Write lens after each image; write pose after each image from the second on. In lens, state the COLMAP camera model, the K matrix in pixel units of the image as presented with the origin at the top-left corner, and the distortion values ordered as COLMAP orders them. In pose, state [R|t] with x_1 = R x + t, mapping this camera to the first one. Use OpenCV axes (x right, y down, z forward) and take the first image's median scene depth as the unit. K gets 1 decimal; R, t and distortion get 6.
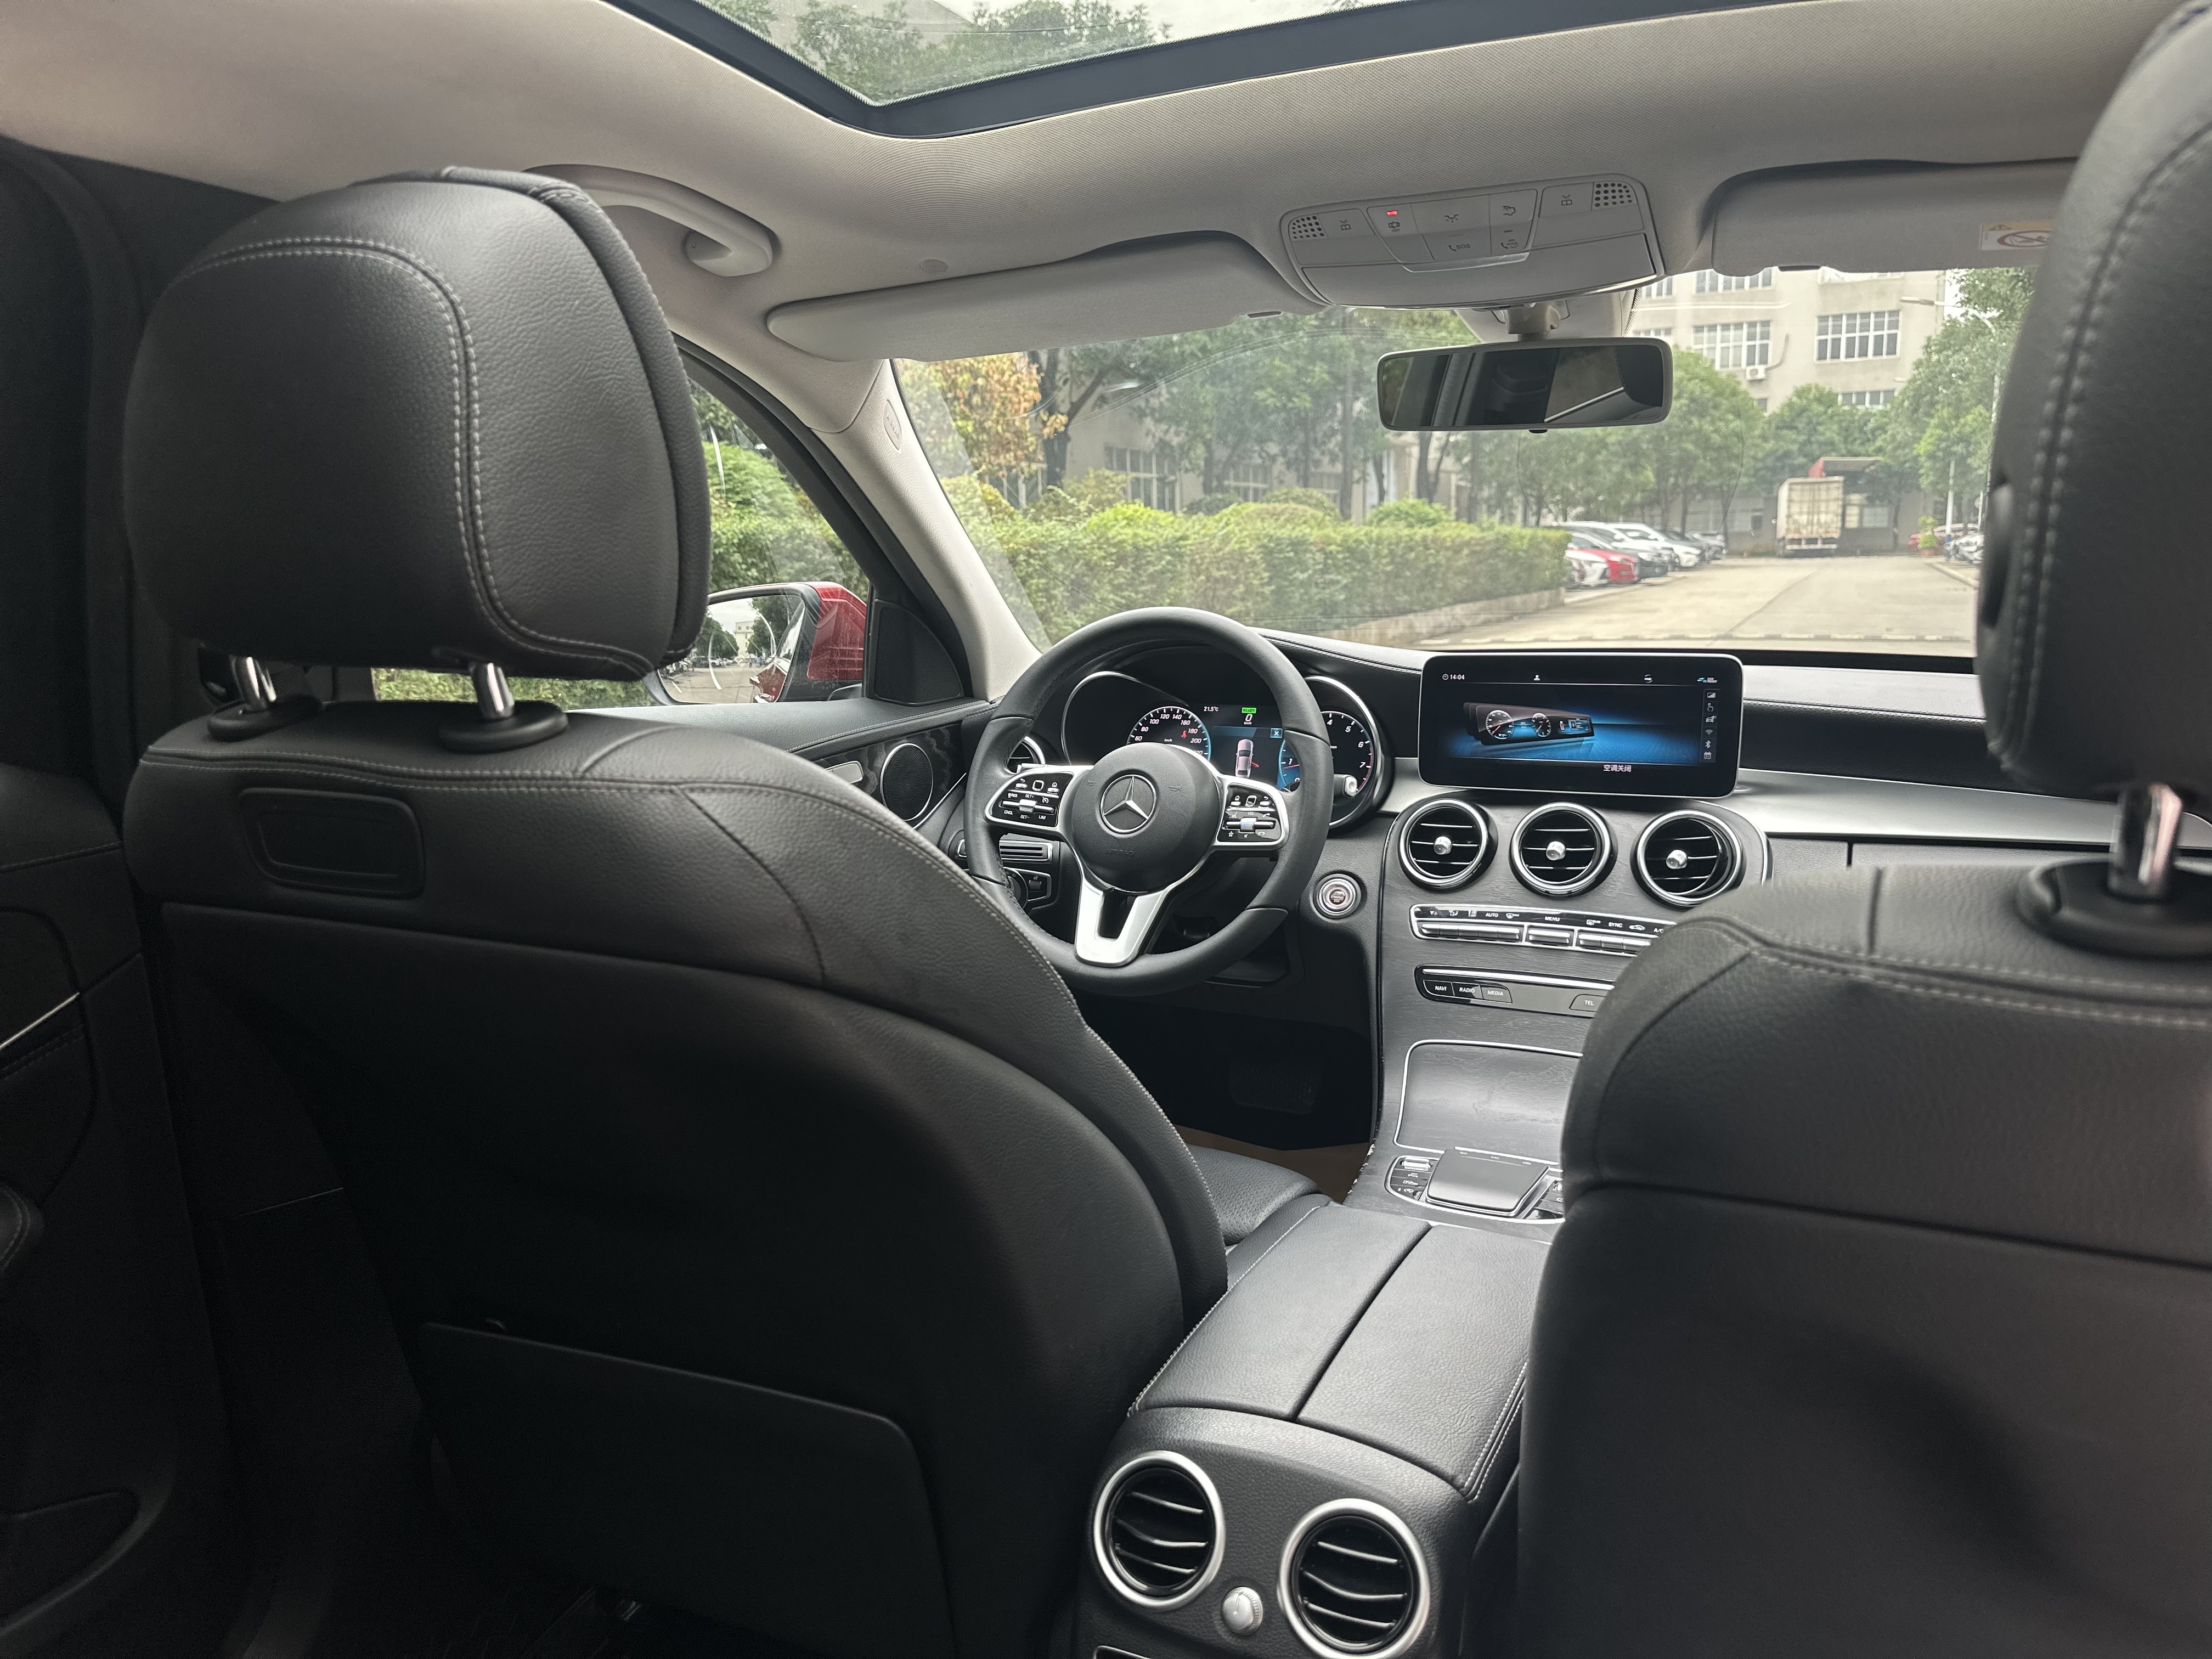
lens RADIAL K [[1561.9, 0, 1110.4], [0, 1561.9, 845.6], [0, 0, 1]] dist [0.110855, -0.168156]
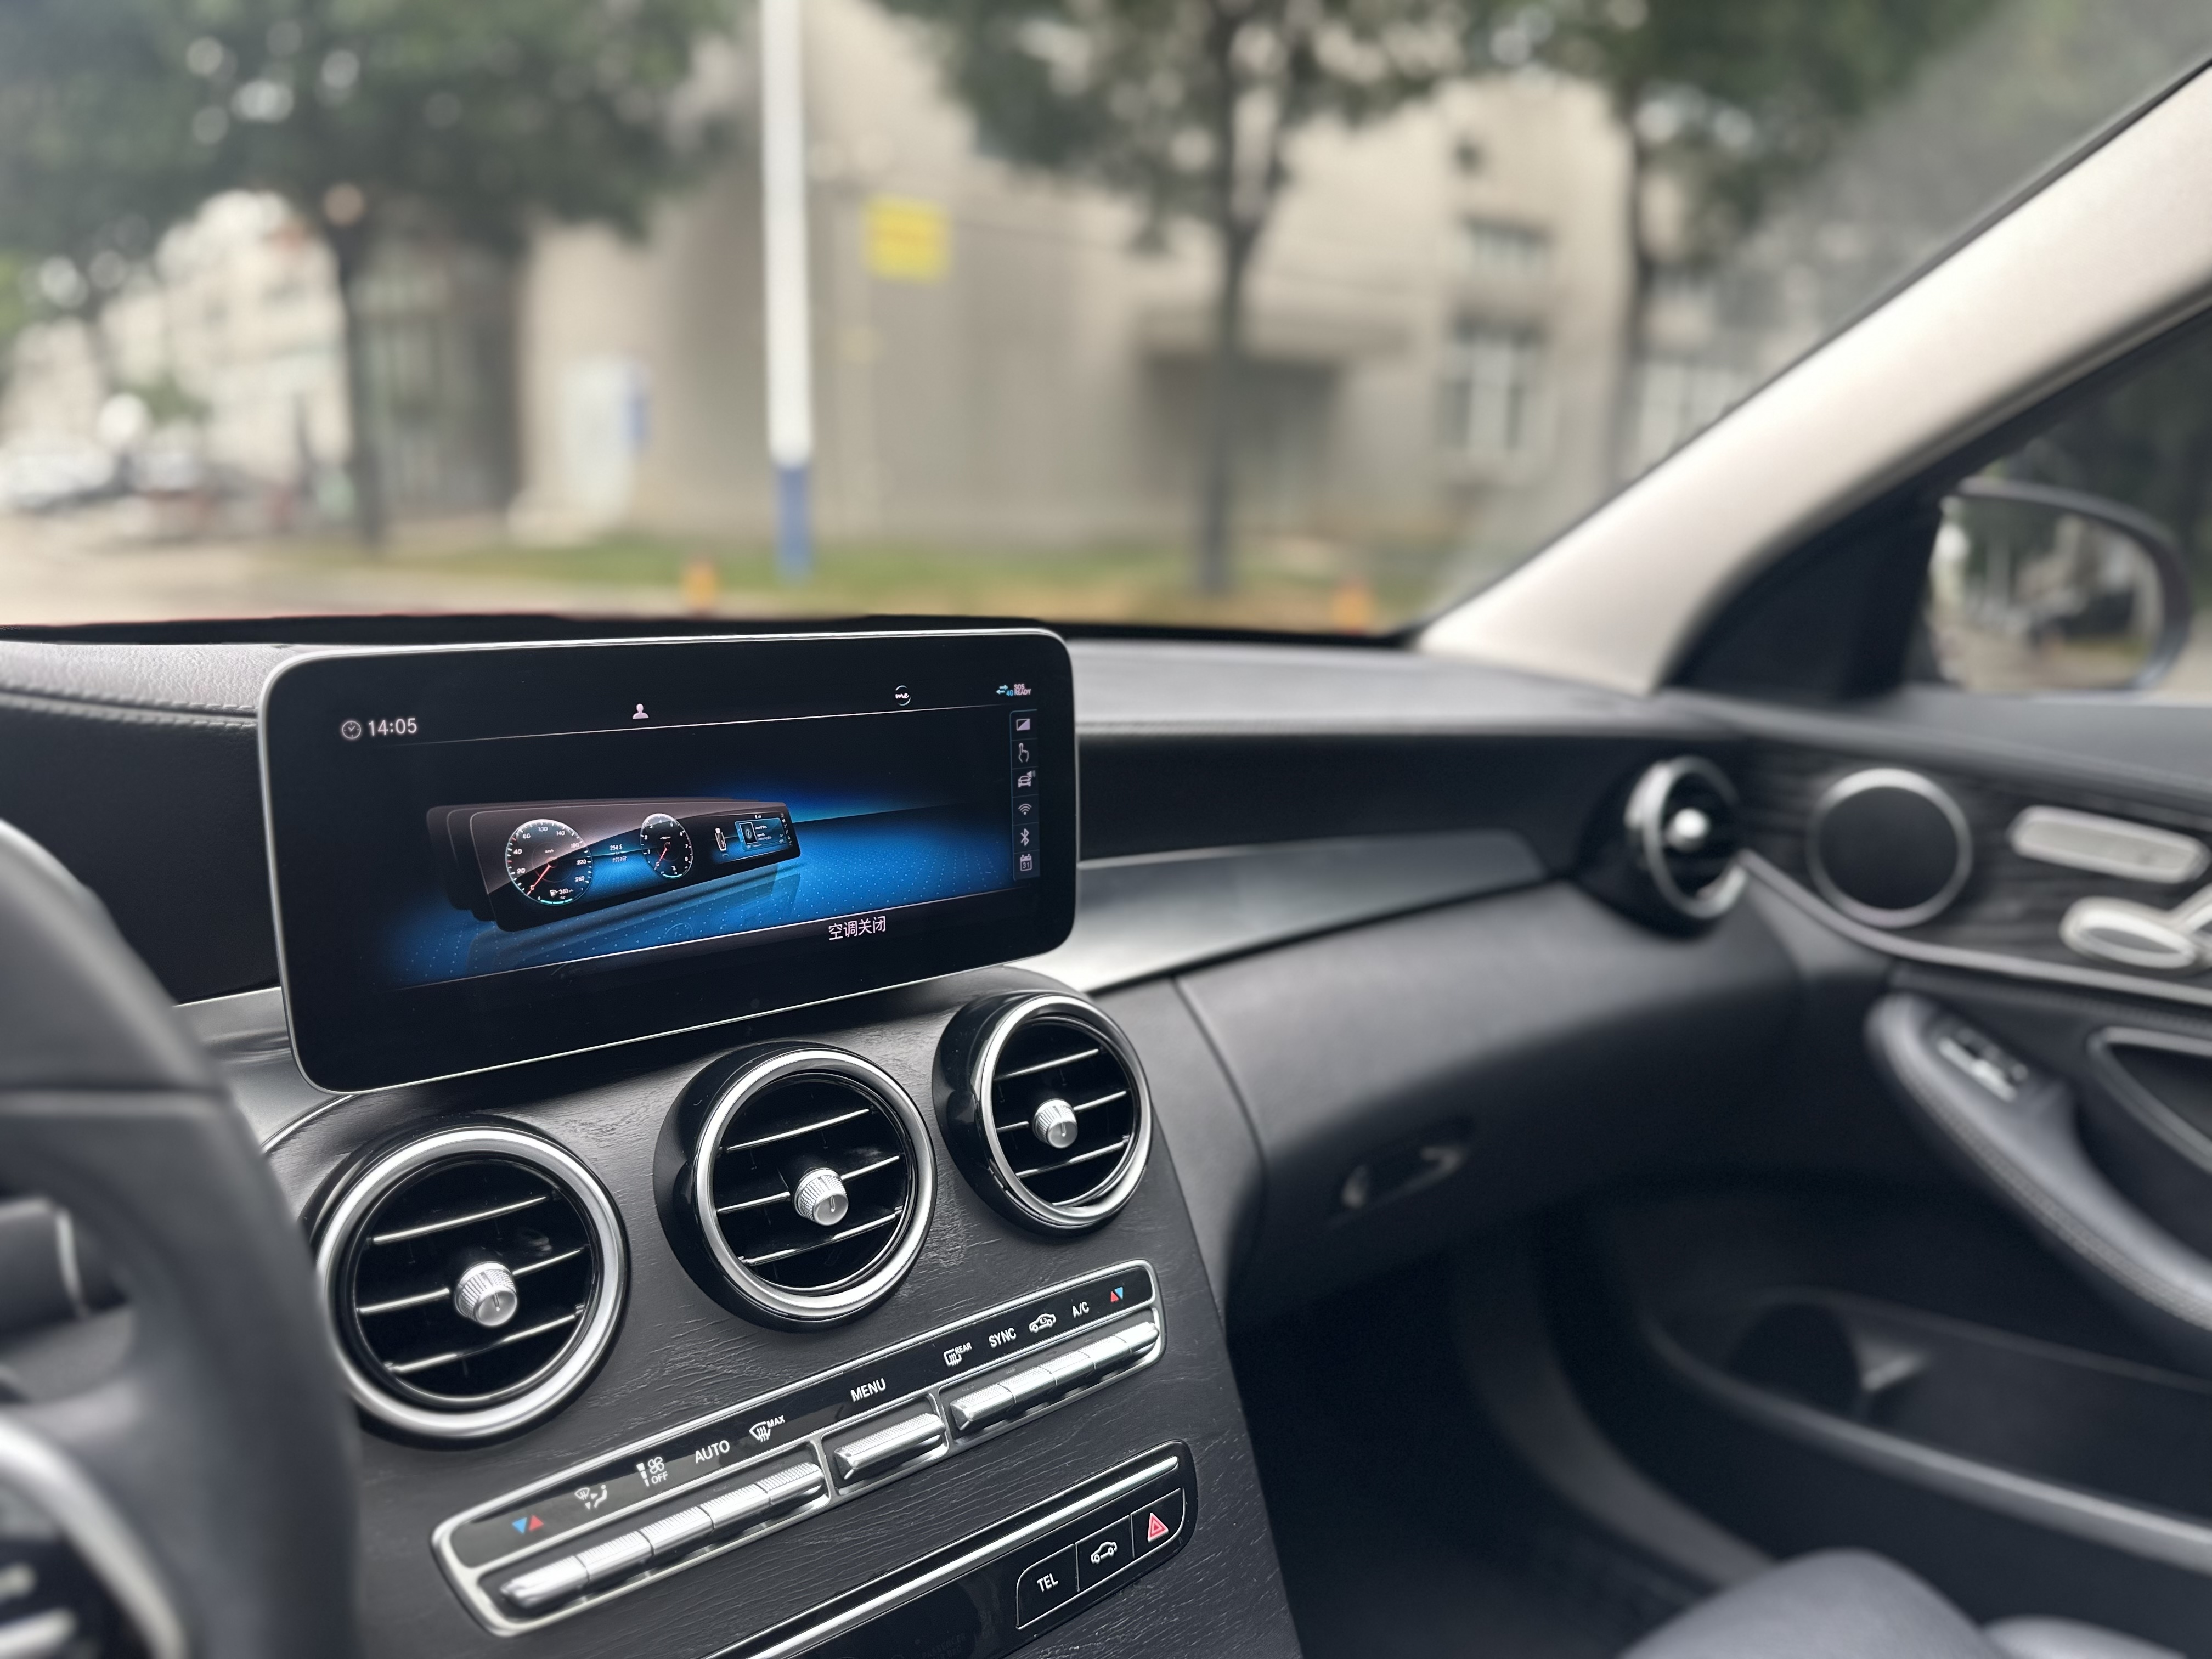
lens RADIAL K [[1561.9, 0, 1110.4], [0, 1561.9, 845.6], [0, 0, 1]] dist [0.110855, -0.168156]
pose [[0.423619, -0.161492, 0.891329, 0.006086], [0.130600, 0.984588, 0.116319, -0.092022], [-0.896376, 0.067133, 0.438181, 0.672652]]
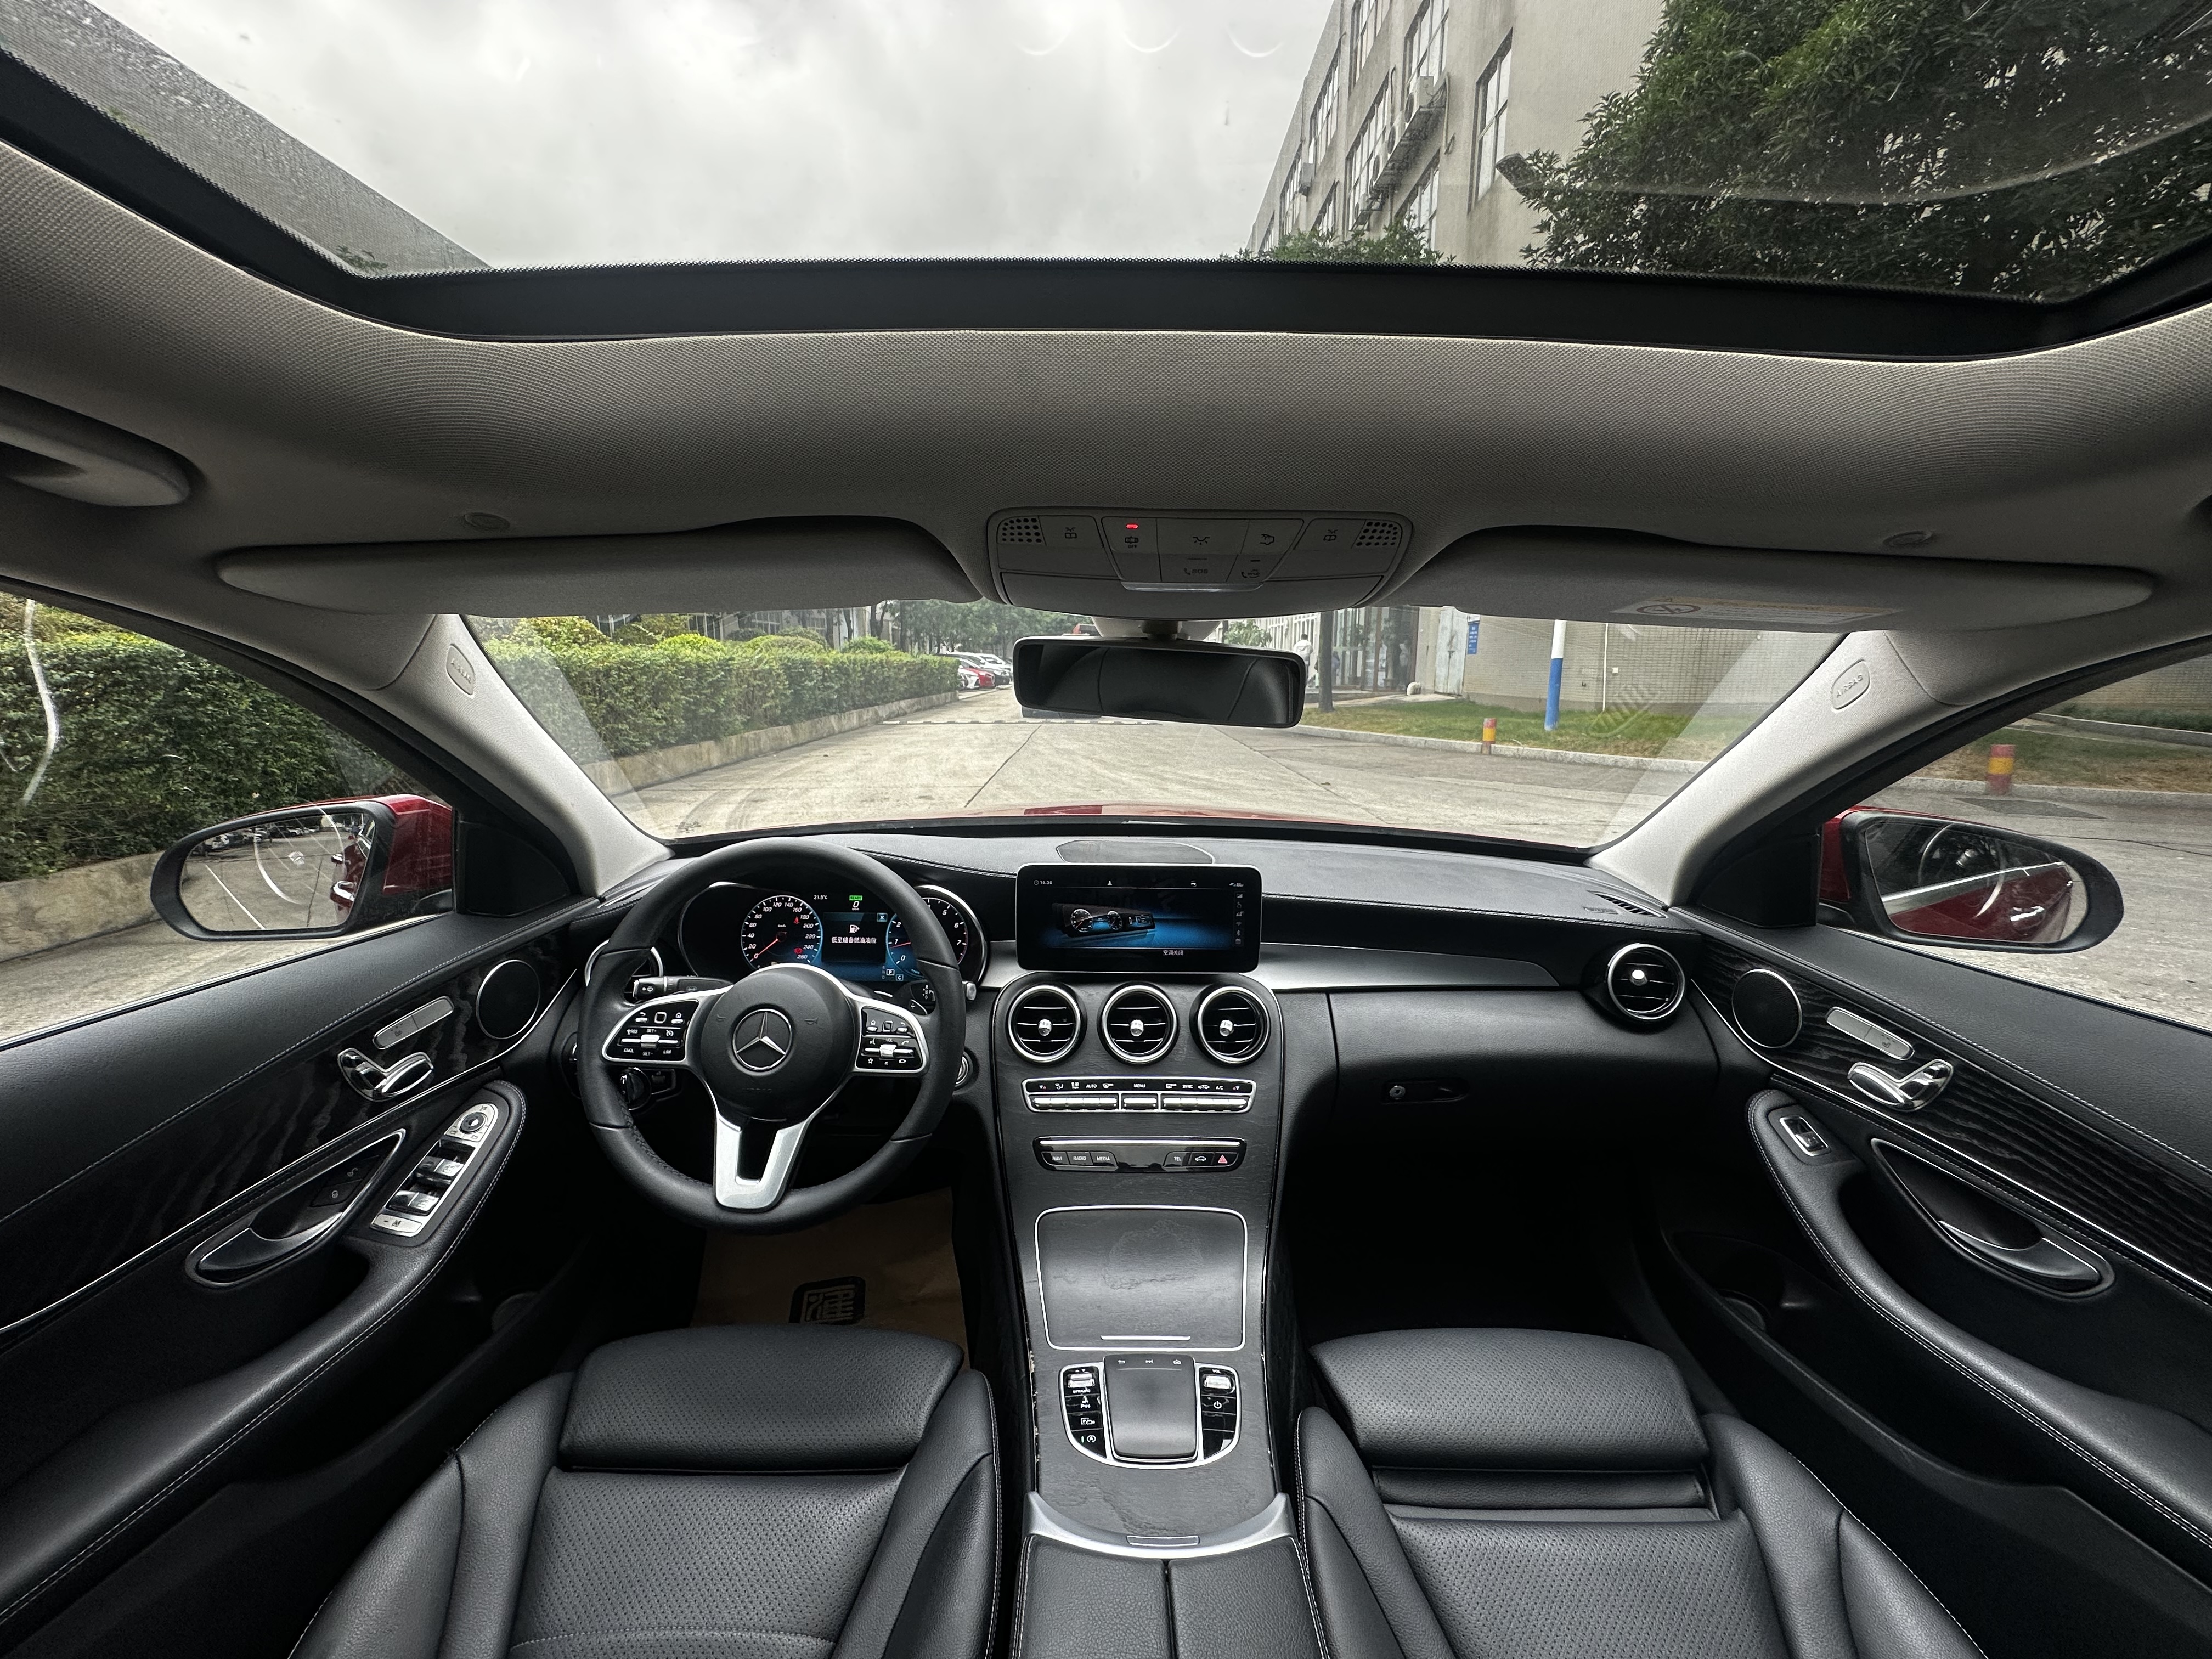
lens RADIAL K [[881.3, 0, 1106.0], [0, 881.3, 829.5], [0, 0, 1]] dist [0.000455, -0.000015]
pose [[0.901385, -0.051497, 0.429945, -0.023388], [0.051022, 0.998617, 0.012642, -0.138928], [-0.430001, 0.010541, 0.902767, 0.332896]]
